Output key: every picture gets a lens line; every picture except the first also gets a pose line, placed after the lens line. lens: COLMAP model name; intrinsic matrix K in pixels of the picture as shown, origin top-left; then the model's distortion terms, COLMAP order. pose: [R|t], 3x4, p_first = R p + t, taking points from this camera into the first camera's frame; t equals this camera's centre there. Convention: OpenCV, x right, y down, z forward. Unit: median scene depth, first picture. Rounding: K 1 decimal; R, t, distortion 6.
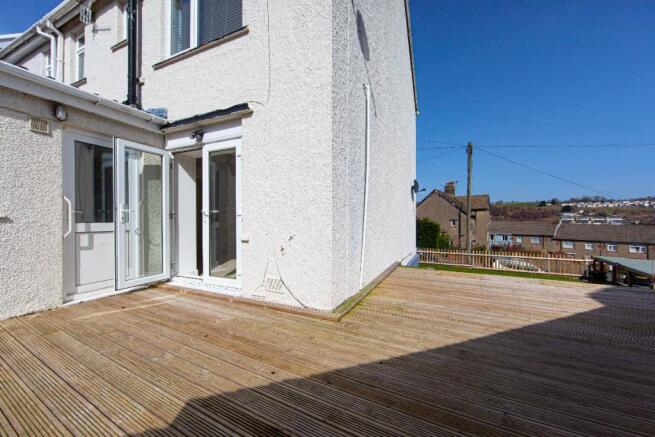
lens RADIAL K [[260.7, 0, 327.5], [0, 260.7, 218.5], [0, 0, 1]] dist [0.000181, 0.000100]
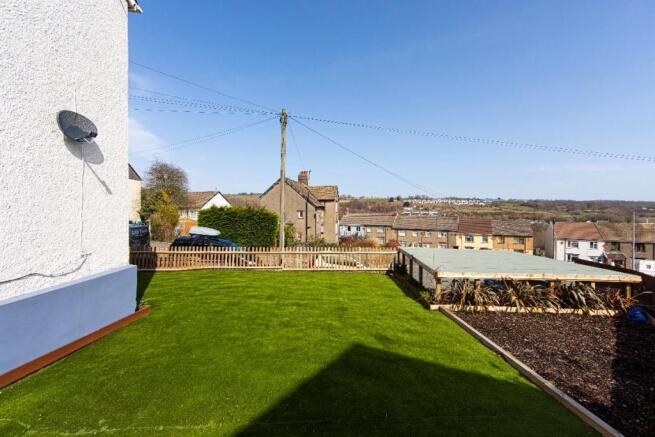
lens RADIAL K [[270.3, 0, 335.2], [0, 270.3, 212.6], [0, 0, 1]] dist [-0.000762, -0.000064]
pose [[0.884124, 0.003833, 0.467237, 0.131861], [-0.006841, 0.999965, 0.004743, 0.005846], [-0.467203, -0.007389, 0.884119, 0.090488]]
